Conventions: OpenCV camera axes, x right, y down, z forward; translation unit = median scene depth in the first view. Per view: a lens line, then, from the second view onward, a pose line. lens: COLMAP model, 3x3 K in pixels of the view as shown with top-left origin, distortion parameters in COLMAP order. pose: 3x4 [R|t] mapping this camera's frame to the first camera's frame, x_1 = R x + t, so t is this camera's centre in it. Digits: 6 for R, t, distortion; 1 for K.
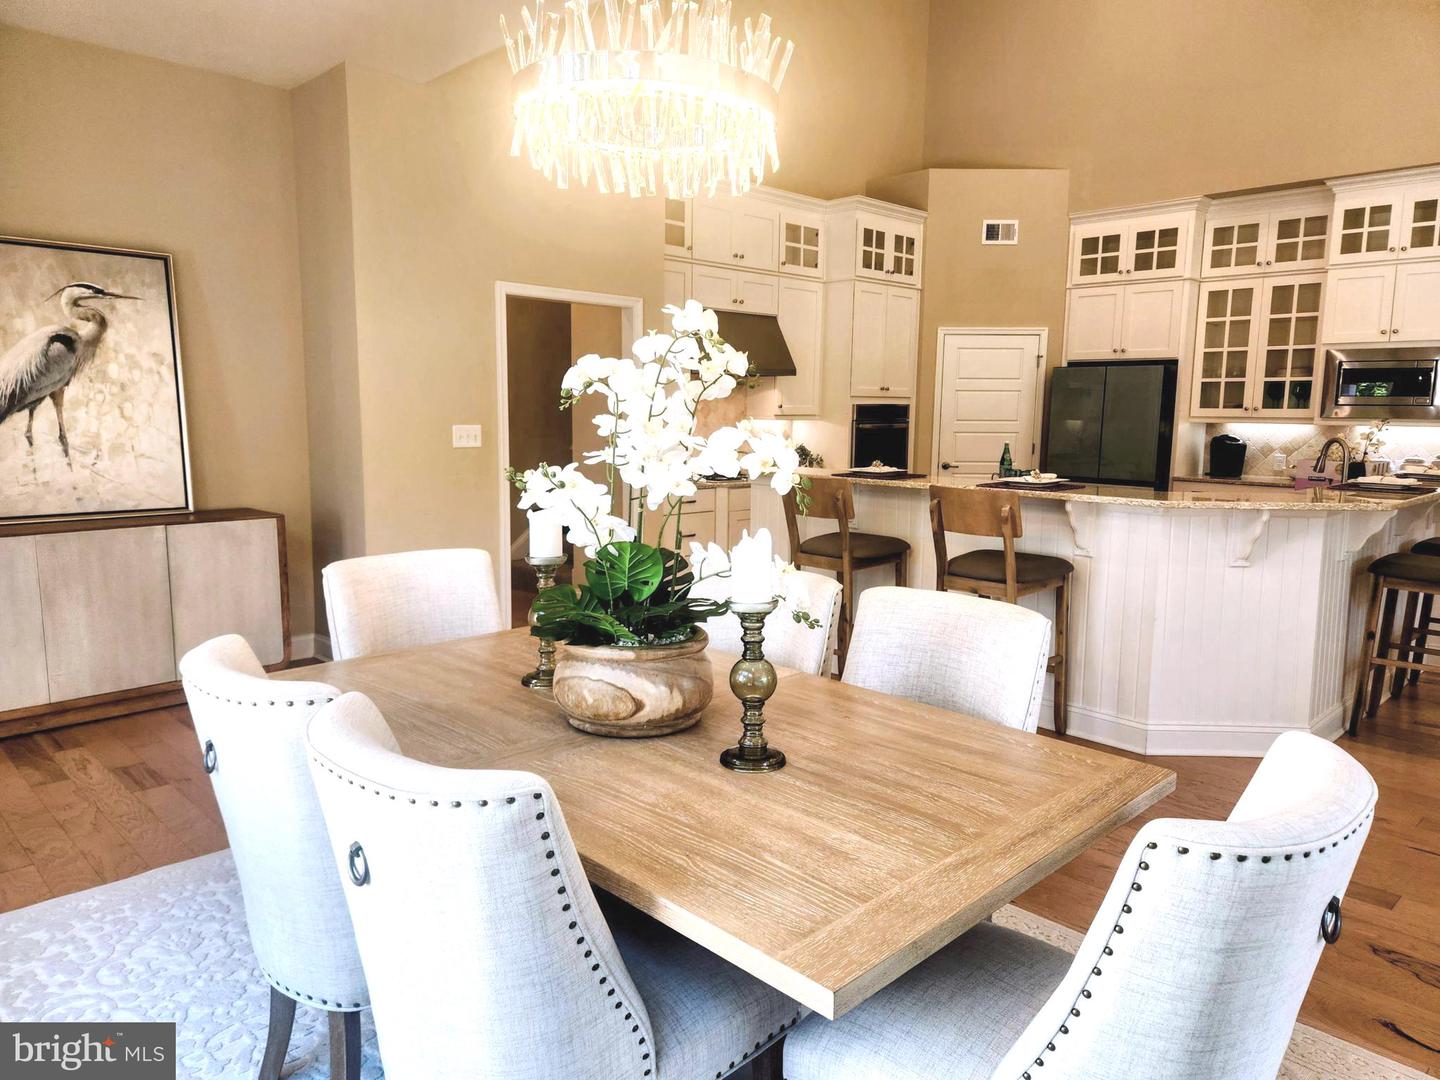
lens RADIAL K [[987.3, 0, 719.7], [0, 987.3, 527.0], [0, 0, 1]] dist [0.105108, -0.062921]
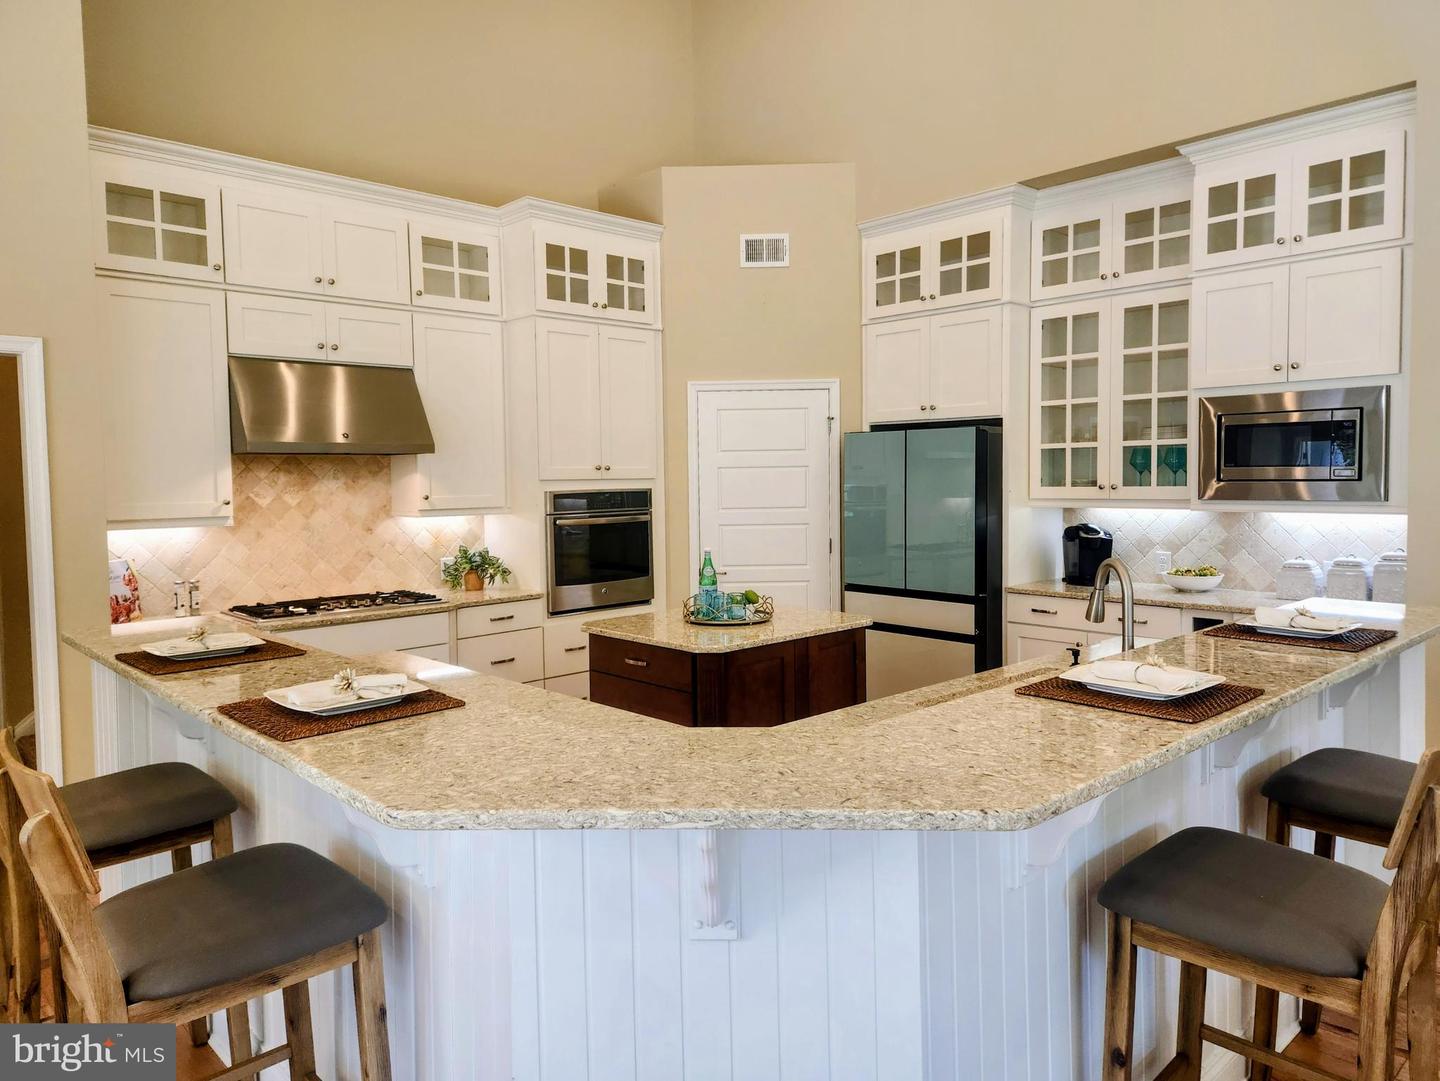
lens RADIAL K [[987.3, 0, 719.6], [0, 987.3, 514.5], [0, 0, 1]] dist [0.105108, -0.062921]
pose [[0.998896, -0.026020, -0.039124, 0.286201], [0.022532, 0.995945, -0.087092, -0.045154], [0.041231, 0.086114, 0.995432, 0.319297]]
